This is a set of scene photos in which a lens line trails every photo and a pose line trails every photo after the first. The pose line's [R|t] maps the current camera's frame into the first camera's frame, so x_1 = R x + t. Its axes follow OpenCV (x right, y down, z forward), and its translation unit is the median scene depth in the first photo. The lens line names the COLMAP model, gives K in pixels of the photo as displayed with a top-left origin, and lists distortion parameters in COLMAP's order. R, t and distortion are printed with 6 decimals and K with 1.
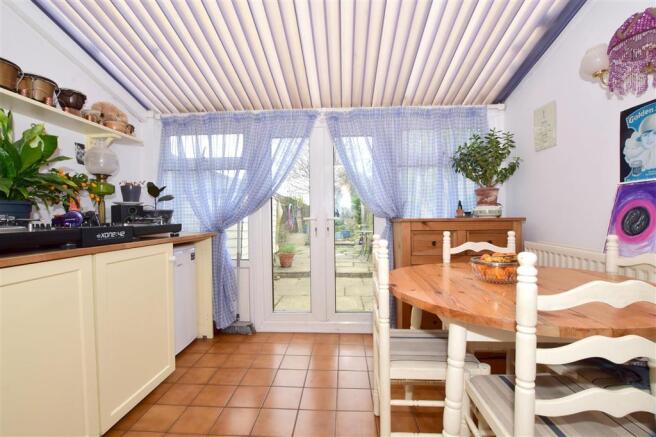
lens RADIAL K [[292.1, 0, 328.0], [0, 292.1, 218.5], [0, 0, 1]] dist [-0.027823, -0.000153]
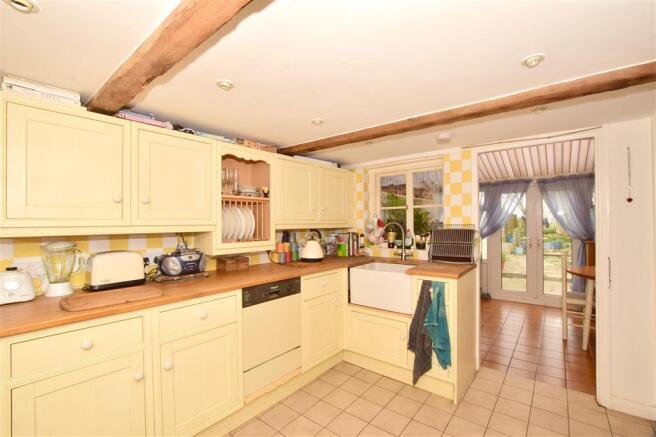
lens RADIAL K [[292.1, 0, 328.0], [0, 292.1, 218.5], [0, 0, 1]] dist [-0.027823, -0.000153]
pose [[0.814205, -0.002932, -0.580570, -0.026512], [-0.006367, 0.999882, -0.013980, -0.087752], [0.580542, 0.015079, 0.814090, -1.134030]]
